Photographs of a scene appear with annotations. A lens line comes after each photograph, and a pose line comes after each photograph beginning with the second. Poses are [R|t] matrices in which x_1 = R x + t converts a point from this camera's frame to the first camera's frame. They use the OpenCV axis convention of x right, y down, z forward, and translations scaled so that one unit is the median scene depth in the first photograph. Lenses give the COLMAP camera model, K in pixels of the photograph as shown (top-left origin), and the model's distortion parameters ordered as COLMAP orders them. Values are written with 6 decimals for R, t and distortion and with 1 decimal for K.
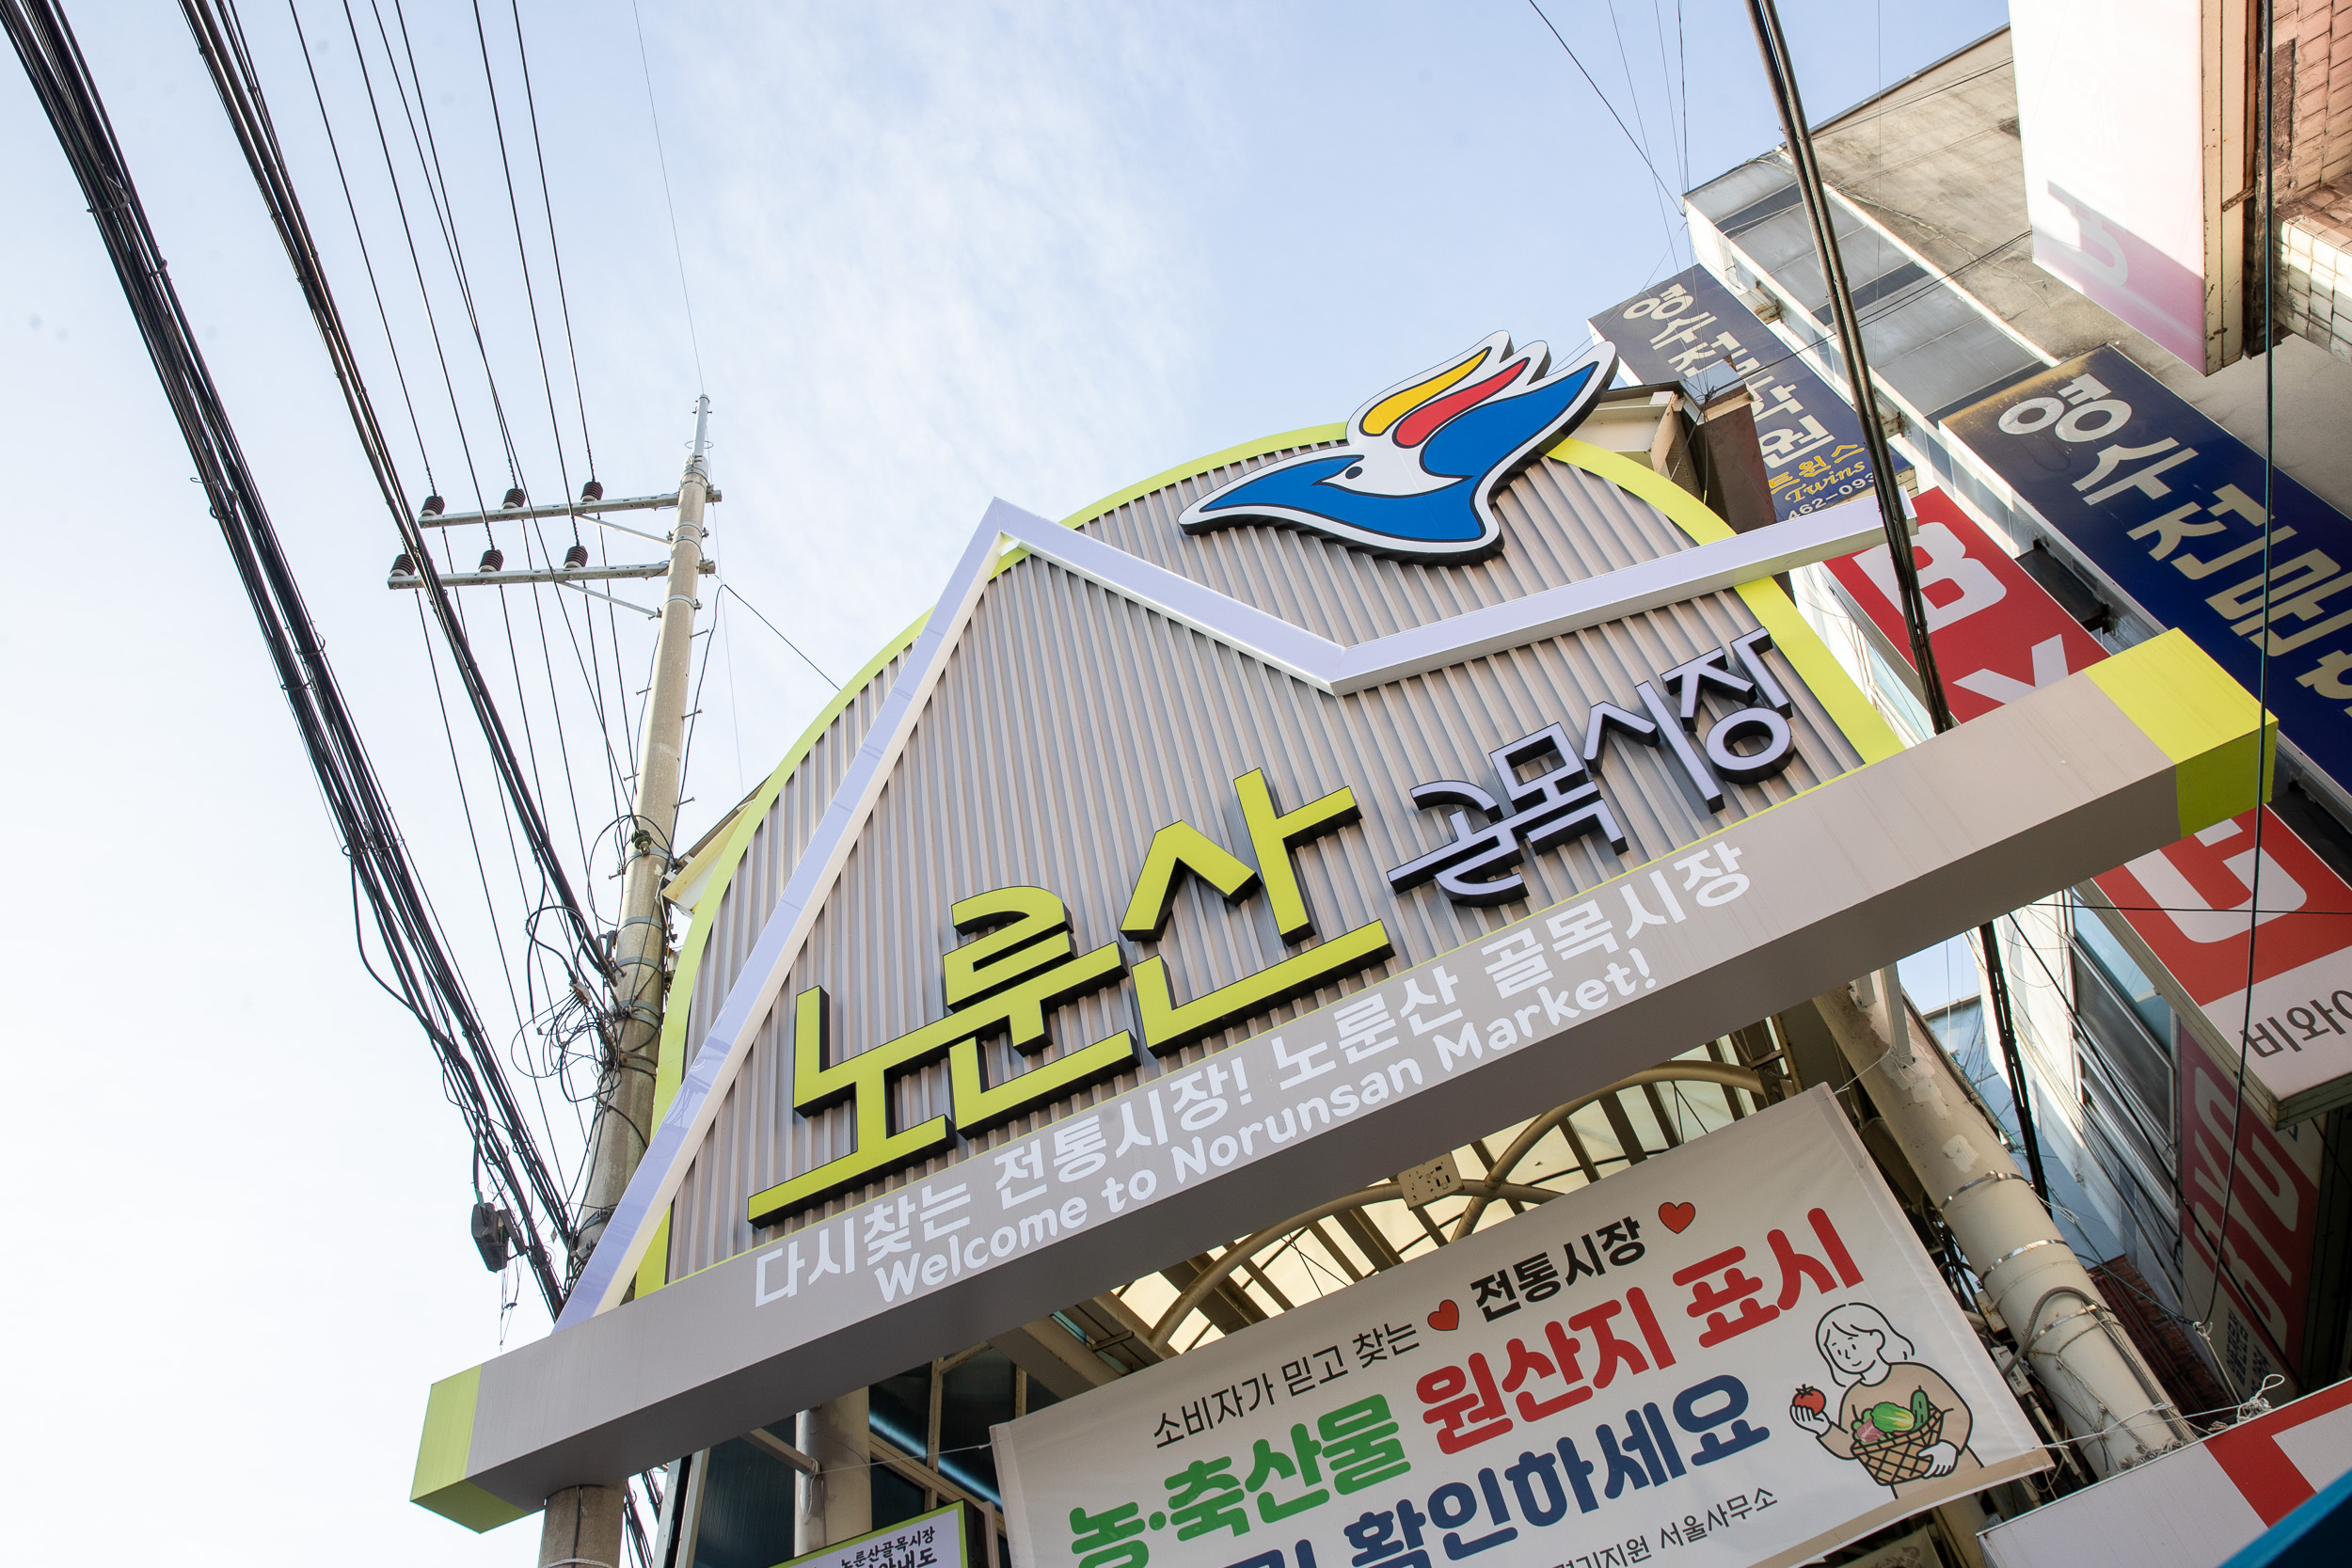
lens RADIAL K [[1622.1, 0, 1124.7], [0, 1622.1, 692.7], [0, 0, 1]] dist [-0.123415, 0.066867]
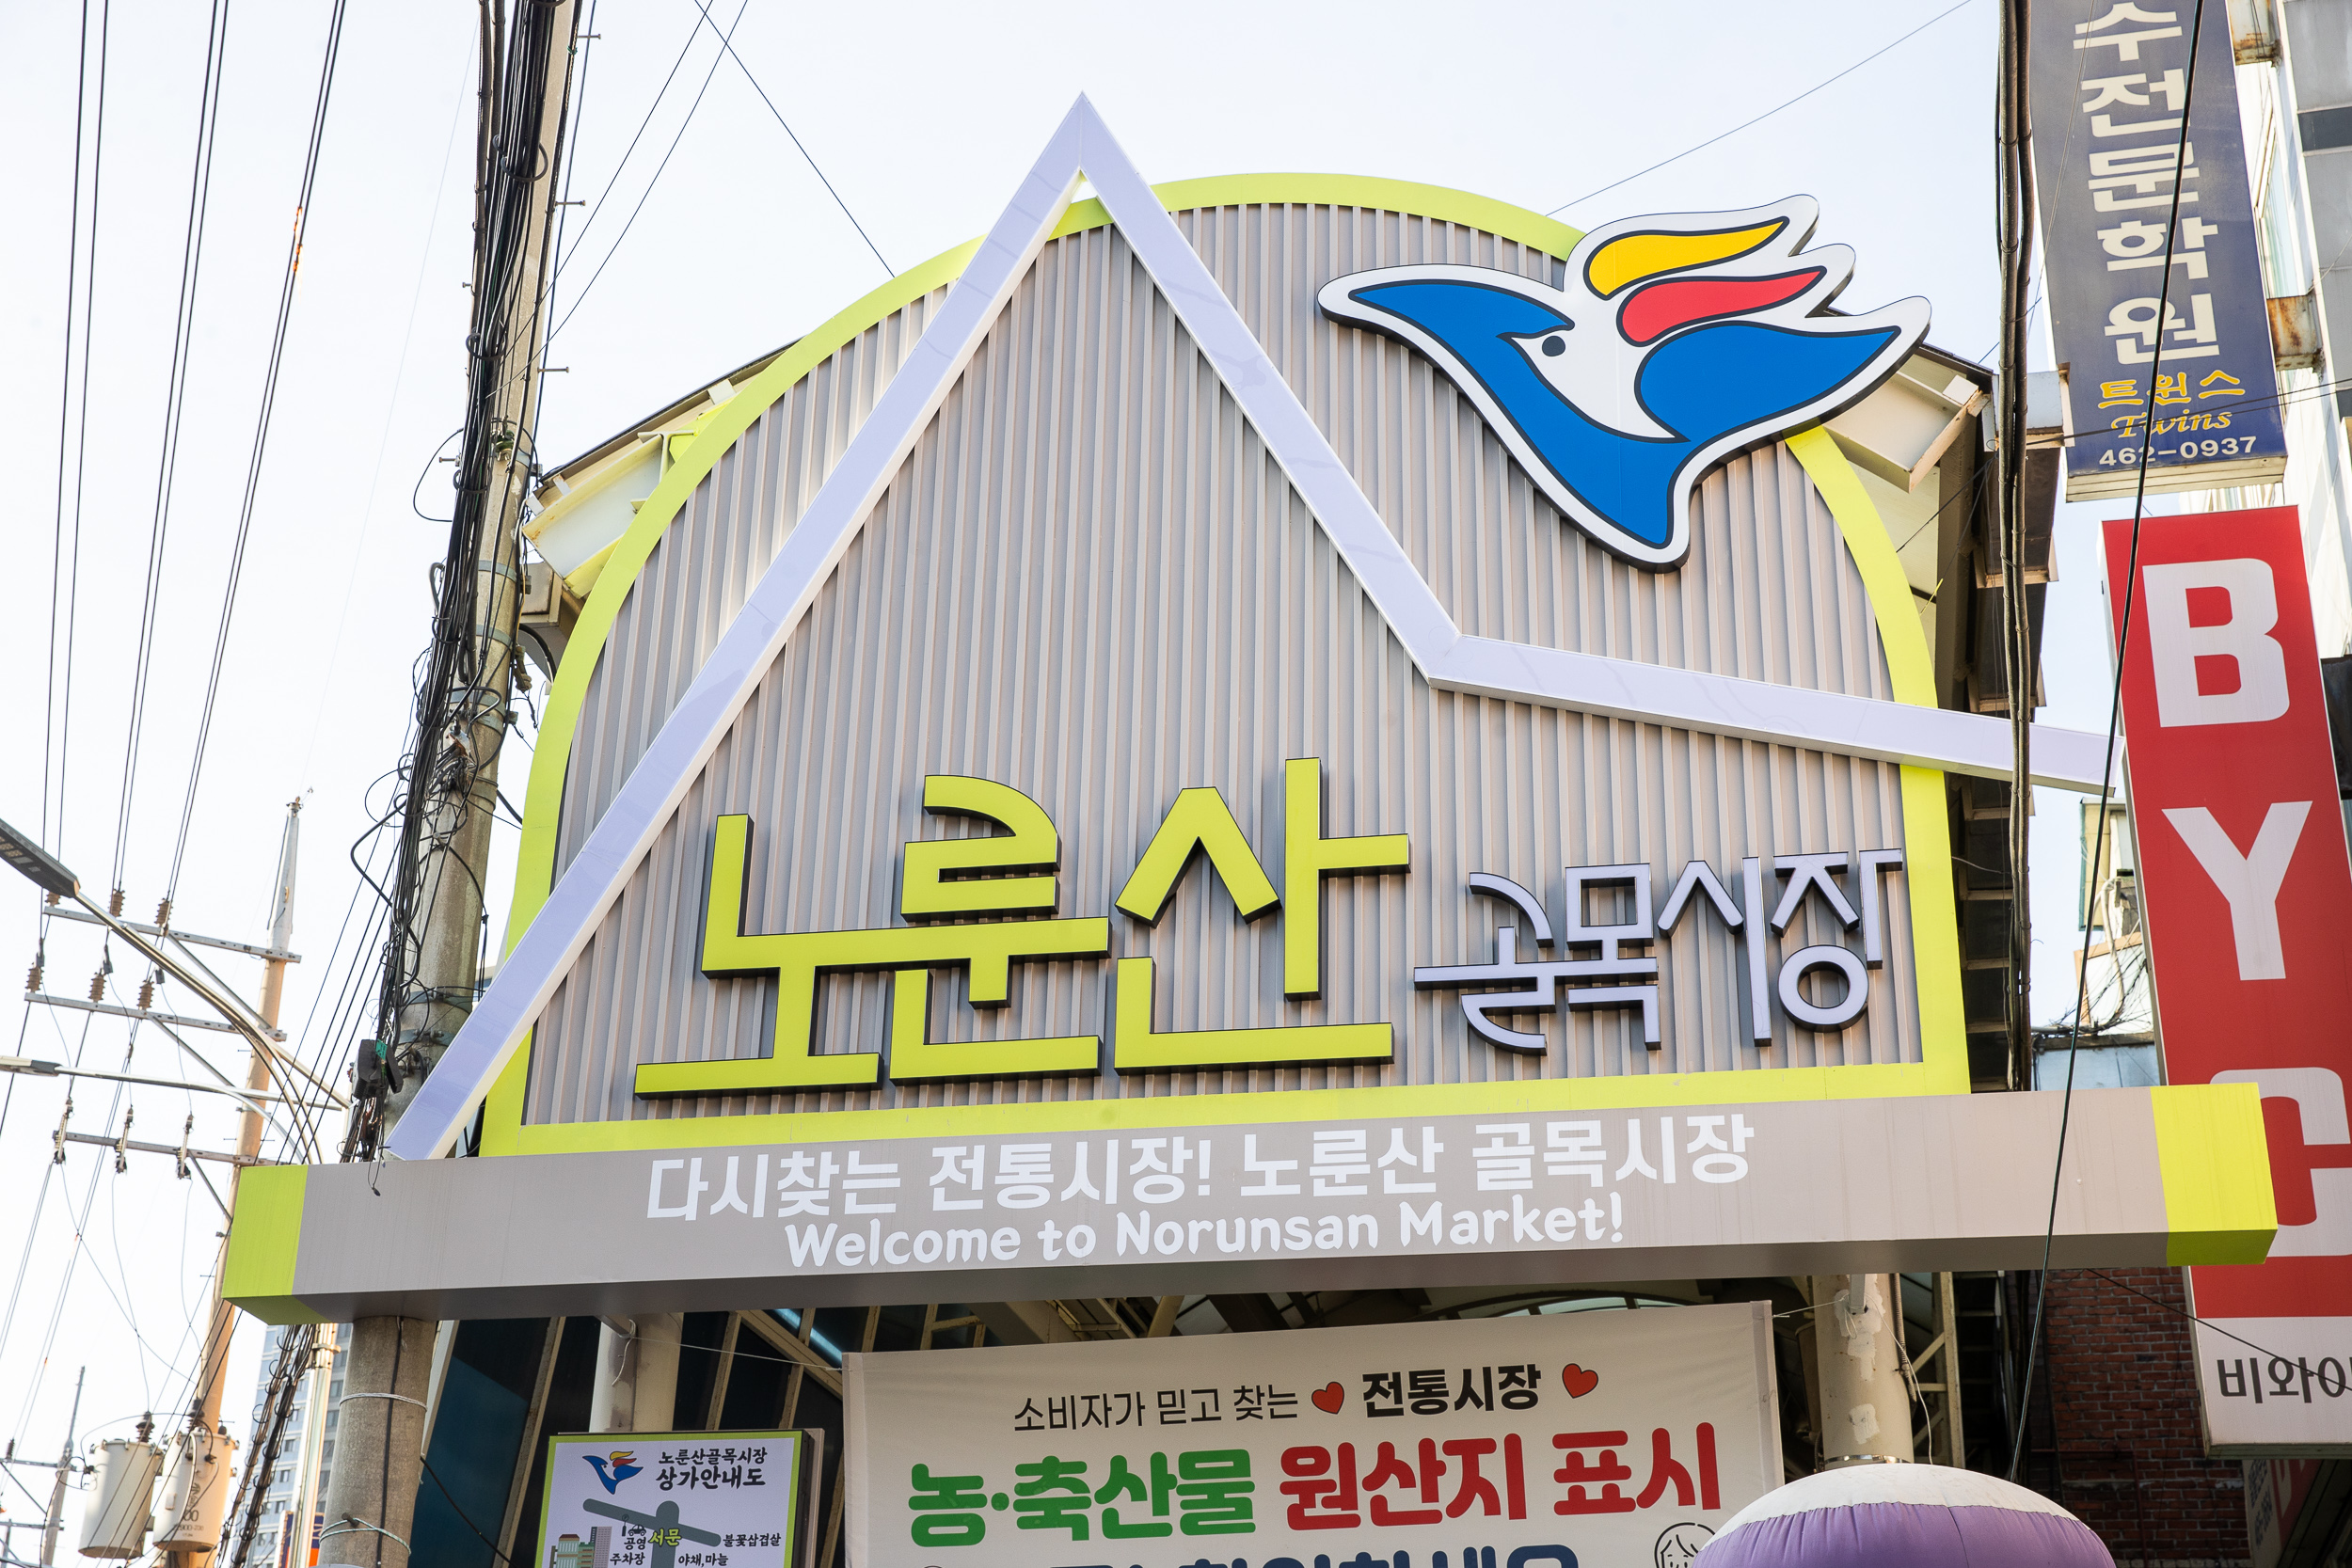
lens RADIAL K [[3149.8, 0, 1176.0], [0, 3149.8, 784.0], [0, 0, 1]] dist [0.043084, 0.269362]
pose [[0.958486, 0.243268, 0.148747, -0.285917], [-0.284294, 0.855467, 0.432842, -0.783523], [-0.021952, -0.457161, 0.889113, -0.604445]]
